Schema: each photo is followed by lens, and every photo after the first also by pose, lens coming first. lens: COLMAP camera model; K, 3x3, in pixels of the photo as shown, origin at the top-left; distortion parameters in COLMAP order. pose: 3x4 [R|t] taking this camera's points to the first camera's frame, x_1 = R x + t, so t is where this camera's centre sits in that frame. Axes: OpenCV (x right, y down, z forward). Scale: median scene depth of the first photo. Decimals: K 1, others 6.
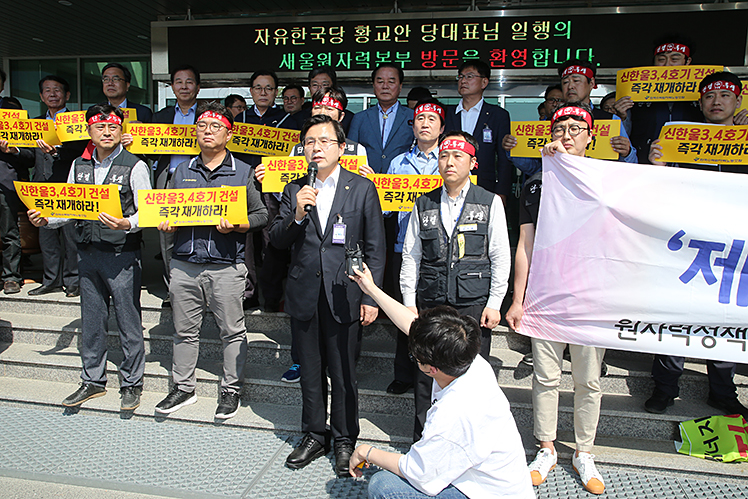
lens RADIAL K [[609.5, 0, 378.6], [0, 609.5, 253.3], [0, 0, 1]] dist [-0.027409, 0.005098]
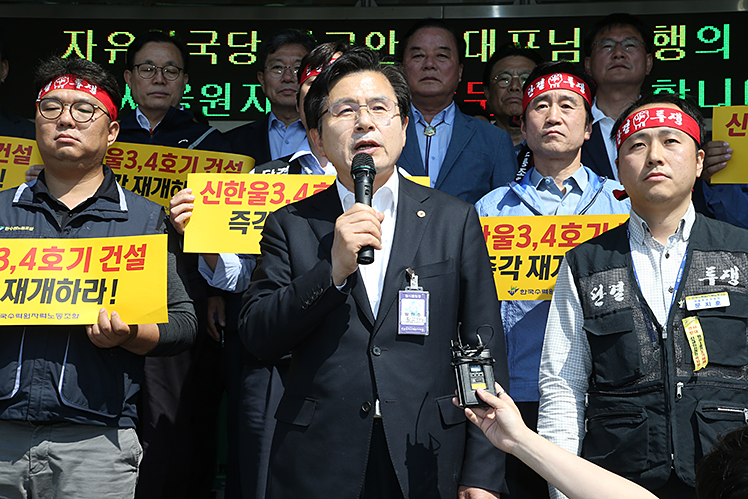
lens RADIAL K [[1316.2, 0, 373.3], [0, 1316.2, 249.7], [0, 0, 1]] dist [0.284708, 0.000000]
pose [[0.994339, 0.004778, 0.106149, -0.163591], [0.023746, 0.963731, -0.265817, 0.145958], [-0.103569, 0.266833, 0.958161, 0.088398]]
